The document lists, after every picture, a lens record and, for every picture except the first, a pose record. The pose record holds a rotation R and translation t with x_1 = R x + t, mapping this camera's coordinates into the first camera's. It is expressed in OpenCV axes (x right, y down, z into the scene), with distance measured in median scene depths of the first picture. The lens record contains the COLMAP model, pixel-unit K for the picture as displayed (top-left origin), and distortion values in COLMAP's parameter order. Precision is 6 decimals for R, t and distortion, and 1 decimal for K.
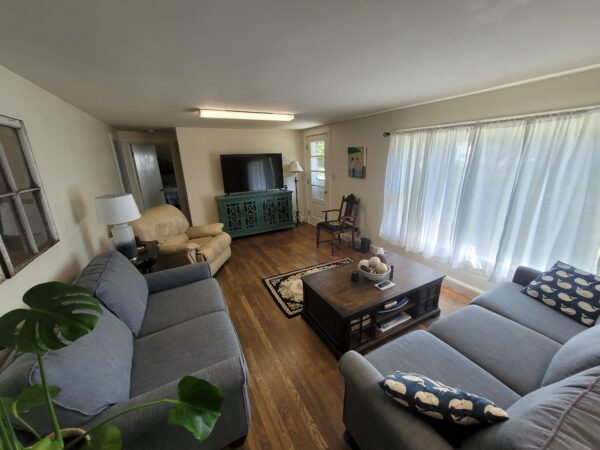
lens RADIAL K [[232.3, 0, 302.2], [0, 232.3, 224.9], [0, 0, 1]] dist [0.002438, -0.000193]
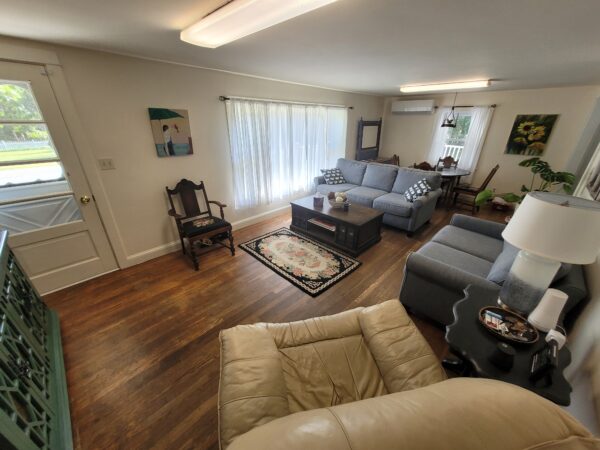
lens RADIAL K [[232.3, 0, 301.4], [0, 232.3, 225.8], [0, 0, 1]] dist [0.002438, -0.000193]
pose [[-0.293328, -0.368154, 0.882282, -0.576499], [0.276385, 0.850813, 0.446911, -0.233486], [-0.915188, 0.374941, -0.147815, 0.843516]]
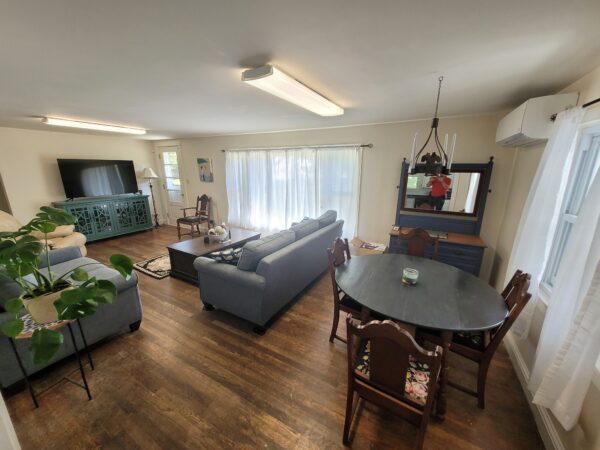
lens RADIAL K [[232.3, 0, 300.4], [0, 232.3, 224.7], [0, 0, 1]] dist [0.002438, -0.000193]
pose [[0.848804, -0.093663, 0.520345, -0.022350], [0.120067, 0.992617, -0.017186, 0.124479], [-0.514894, 0.077064, 0.853783, -0.373640]]
